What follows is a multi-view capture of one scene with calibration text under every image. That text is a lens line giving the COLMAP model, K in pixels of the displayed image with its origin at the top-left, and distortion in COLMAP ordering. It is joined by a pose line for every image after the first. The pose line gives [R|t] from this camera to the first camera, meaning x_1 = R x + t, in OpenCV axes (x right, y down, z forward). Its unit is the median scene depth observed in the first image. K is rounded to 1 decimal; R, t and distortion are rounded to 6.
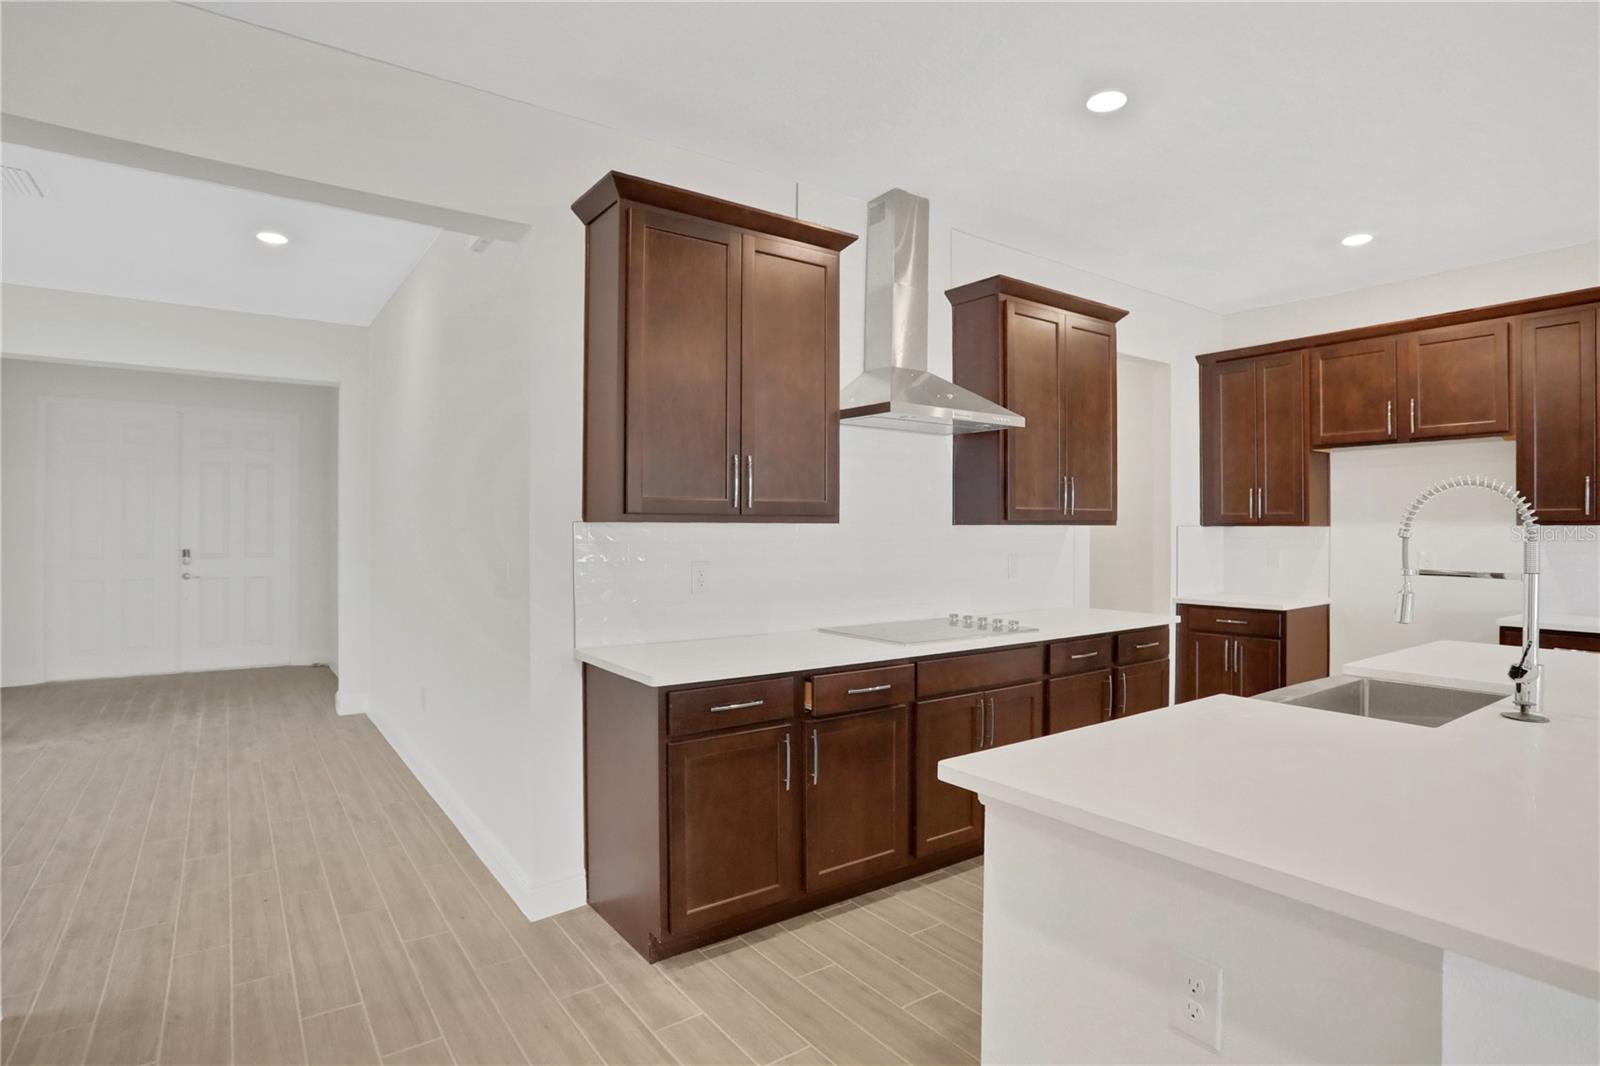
lens RADIAL K [[822.2, 0, 800.0], [0, 822.2, 533.0], [0, 0, 1]] dist [-0.000846, 0.001256]
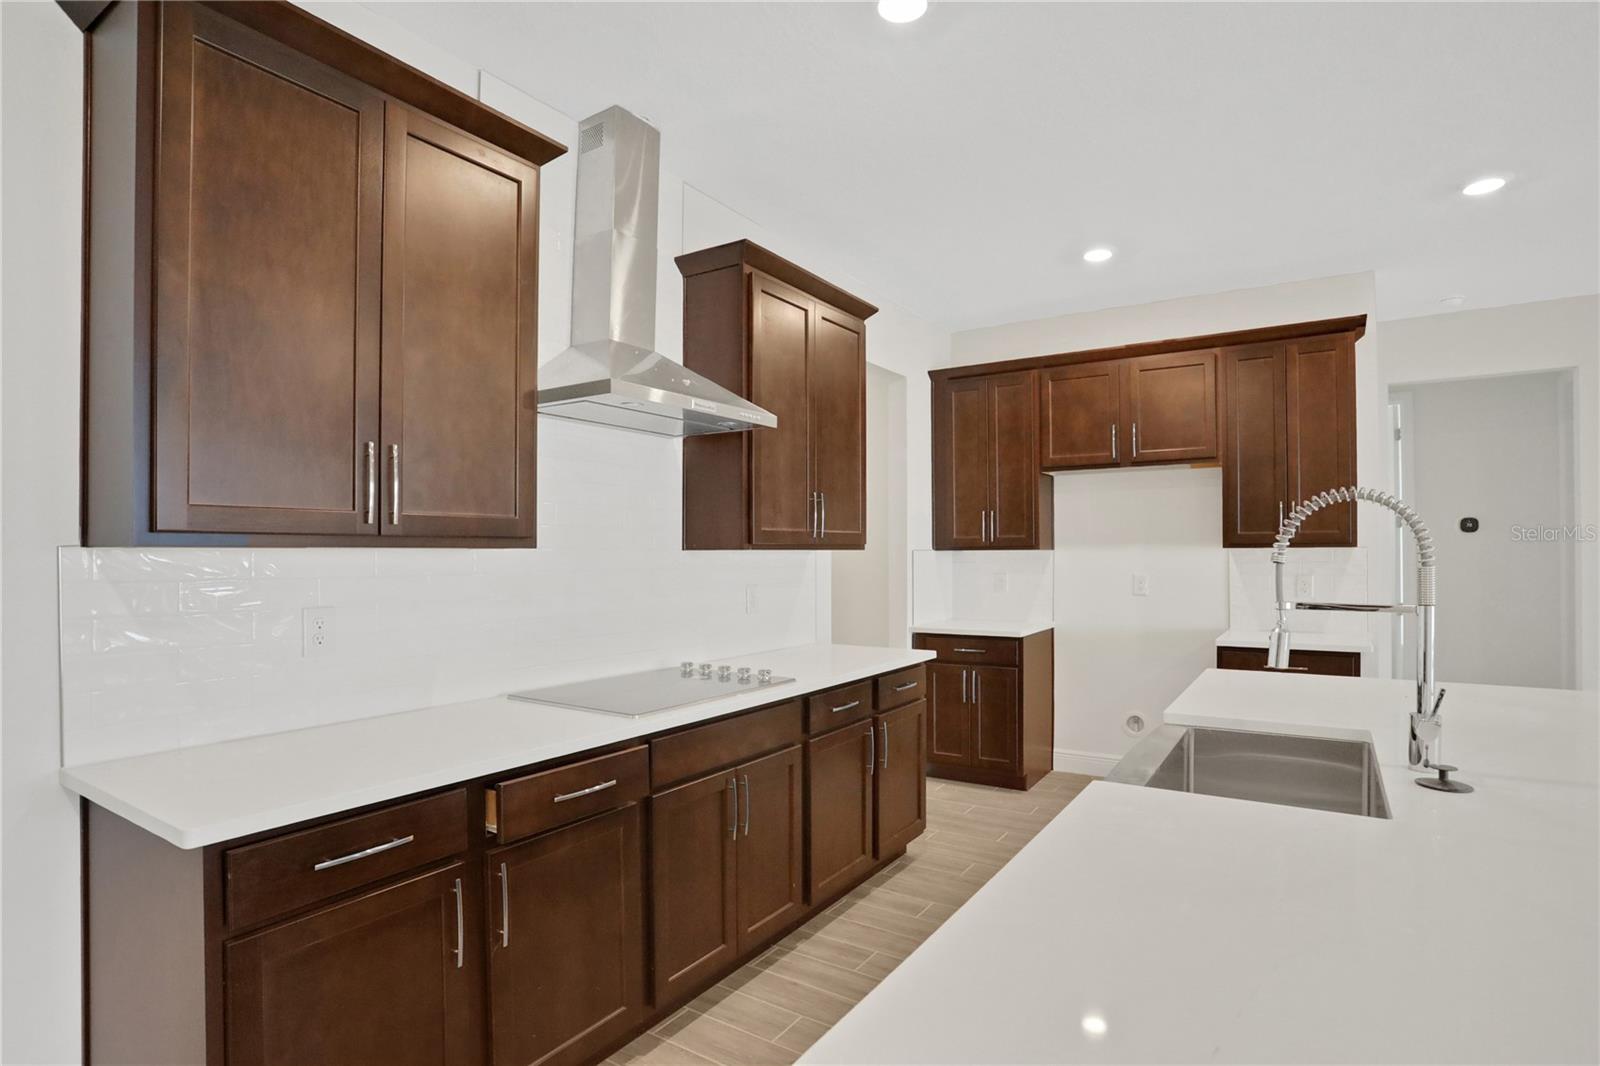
lens RADIAL K [[816.6, 0, 807.0], [0, 816.6, 546.3], [0, 0, 1]] dist [-0.083189, 0.044373]
pose [[0.930643, -0.002171, 0.365922, 0.008700], [0.007572, 0.999883, -0.013324, -0.002204], [-0.365850, 0.015171, 0.930550, 0.247850]]
